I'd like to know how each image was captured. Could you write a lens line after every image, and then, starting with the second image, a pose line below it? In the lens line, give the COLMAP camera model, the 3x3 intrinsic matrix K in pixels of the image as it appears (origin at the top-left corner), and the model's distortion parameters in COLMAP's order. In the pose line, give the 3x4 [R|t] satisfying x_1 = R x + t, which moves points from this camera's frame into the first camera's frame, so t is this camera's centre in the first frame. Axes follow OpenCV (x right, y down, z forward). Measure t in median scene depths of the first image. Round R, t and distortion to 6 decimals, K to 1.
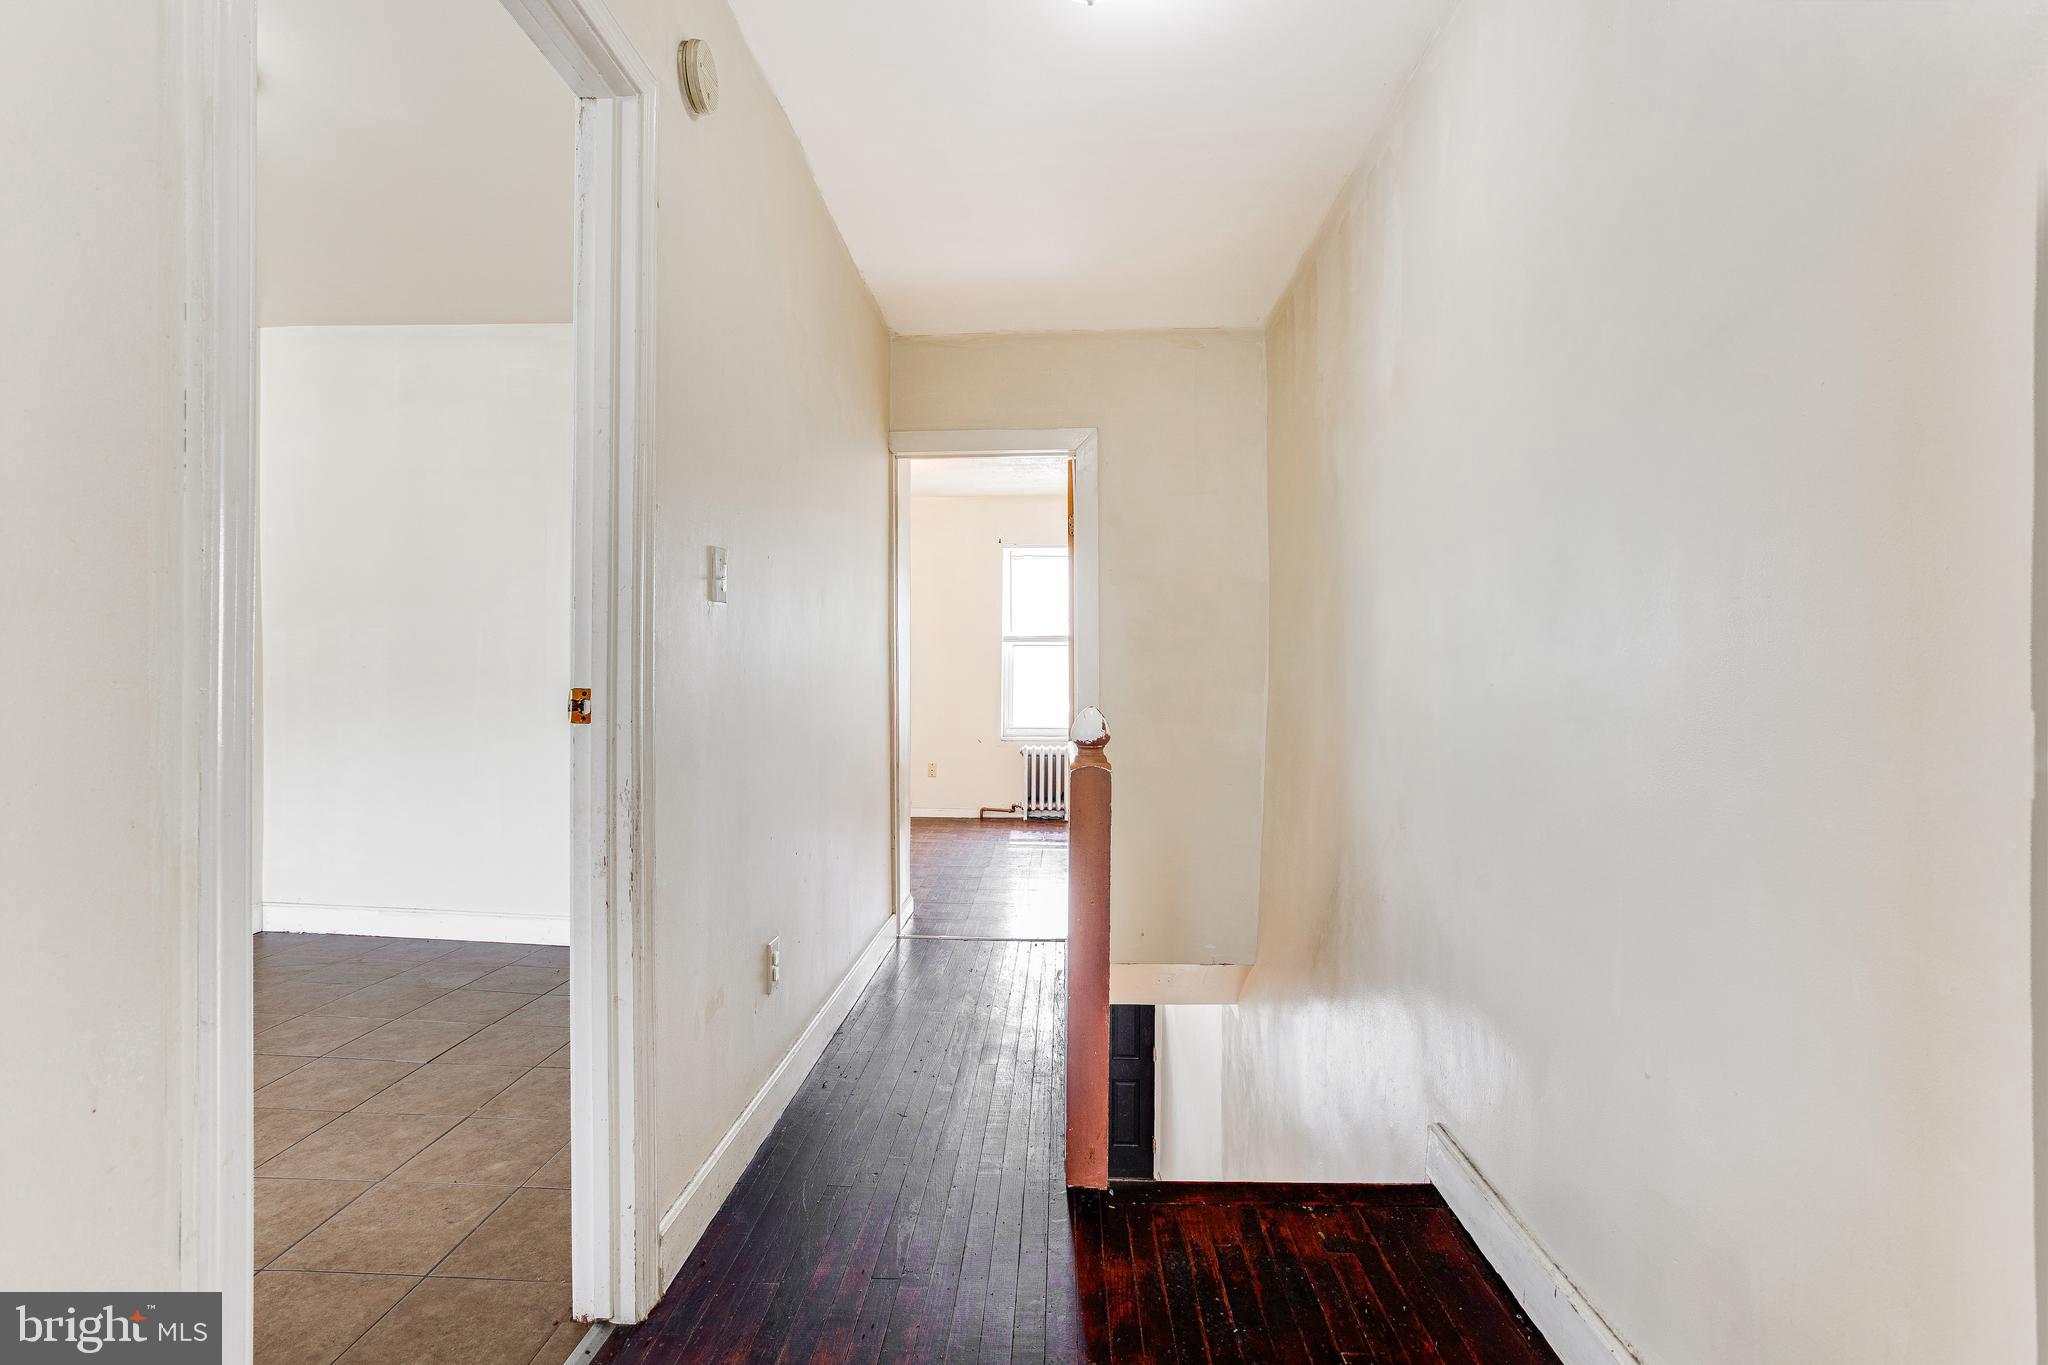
lens RADIAL K [[977.7, 0, 1026.3], [0, 977.7, 679.2], [0, 0, 1]] dist [-0.056221, 0.031998]
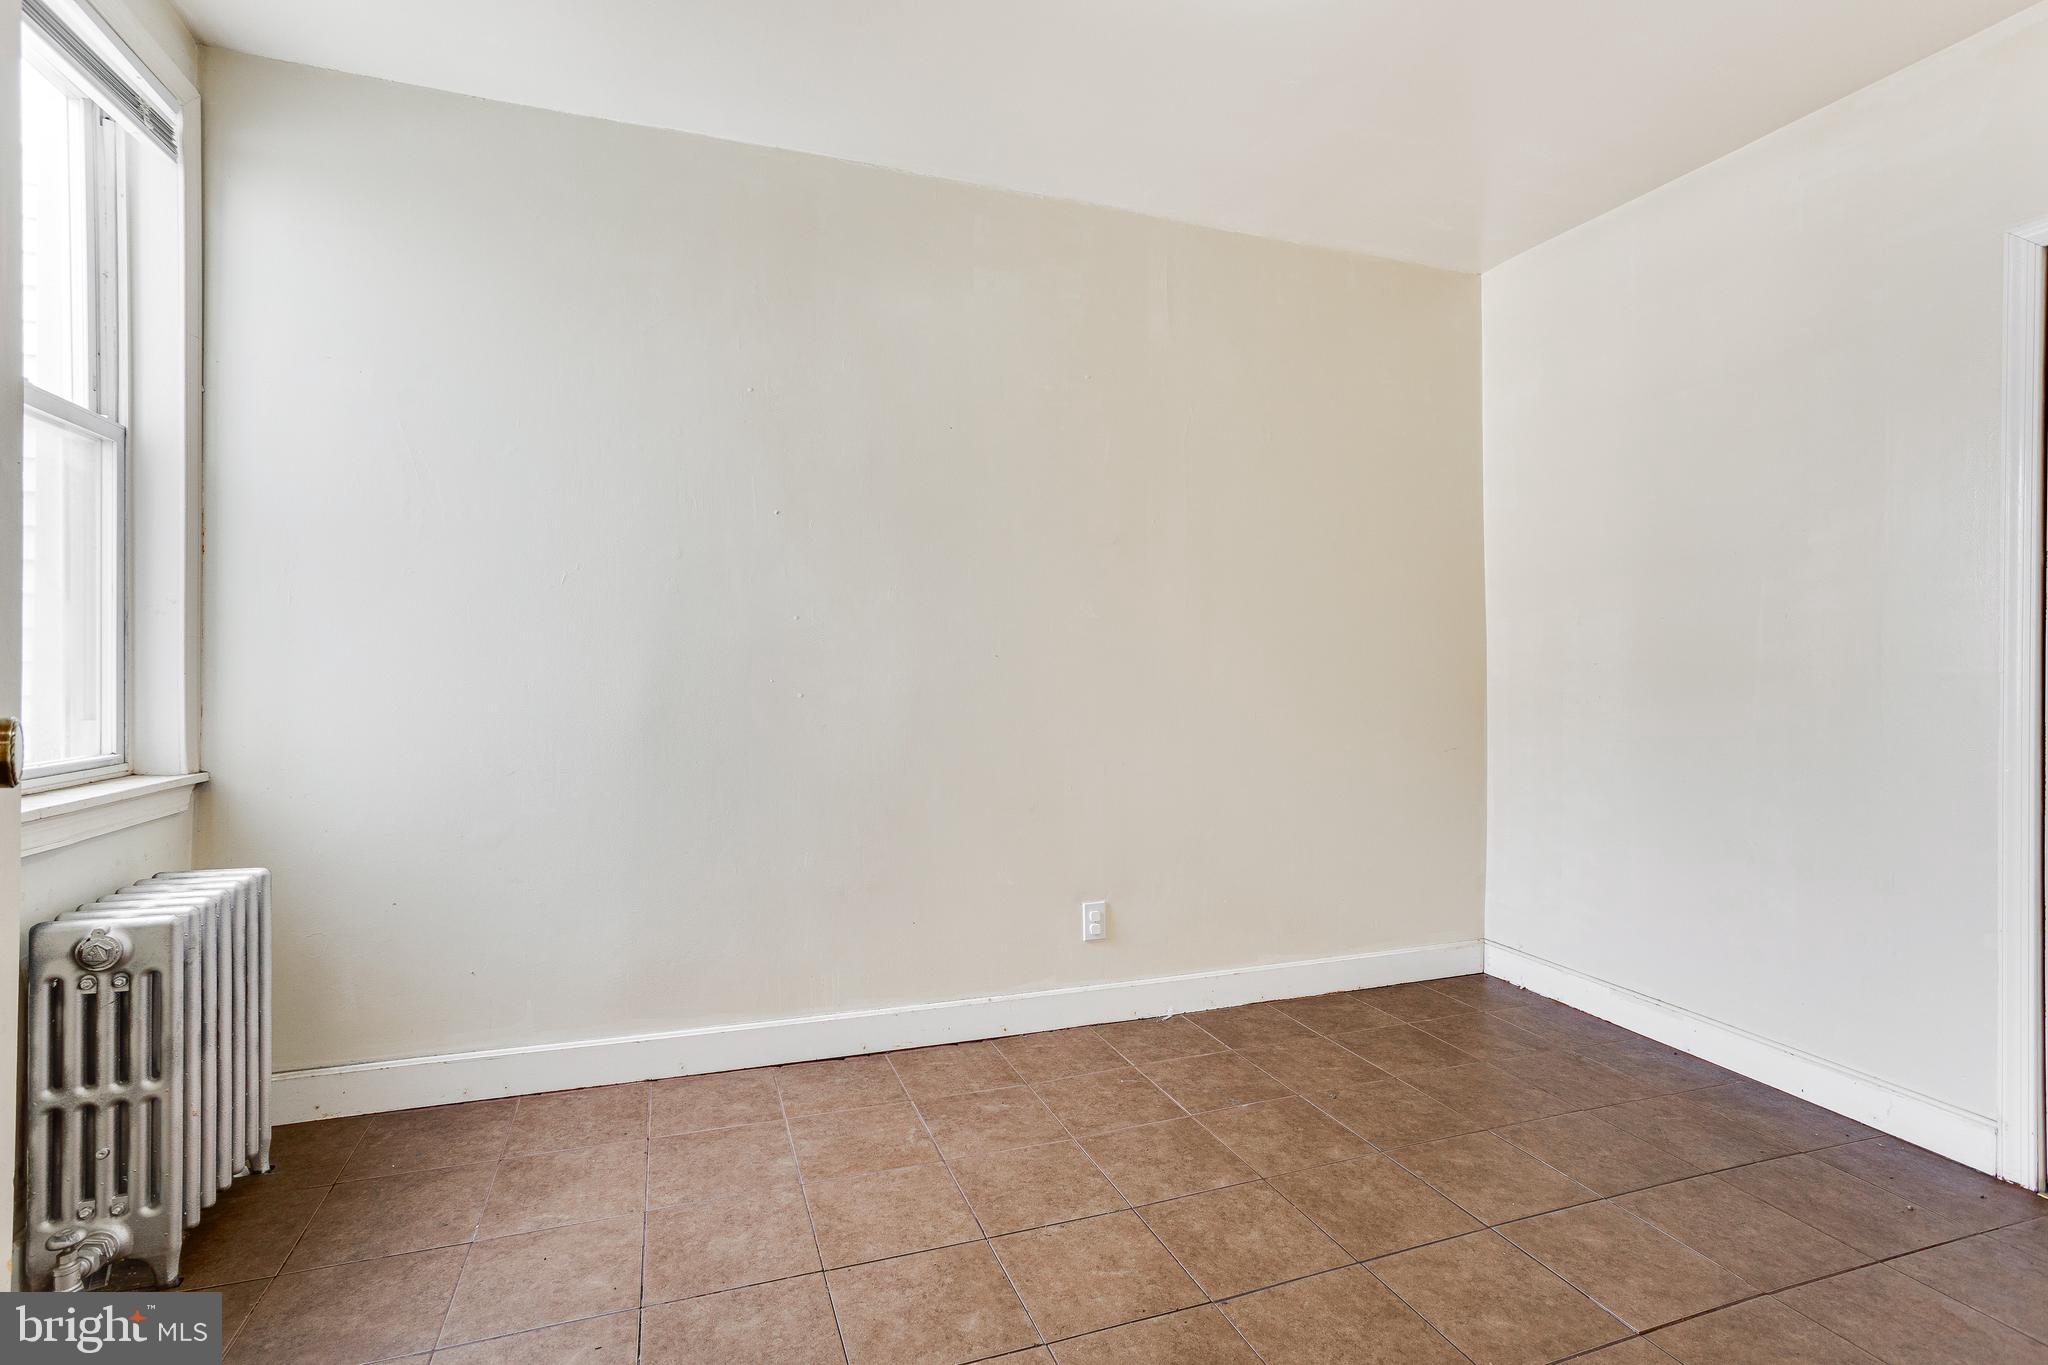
lens RADIAL K [[977.7, 0, 1026.3], [0, 977.7, 679.2], [0, 0, 1]] dist [-0.056221, 0.031998]
pose [[0.377058, -0.000022, -0.926189, -0.200294], [0.002387, 0.999997, 0.000948, -0.001710], [0.926186, -0.002568, 0.377057, 0.382594]]
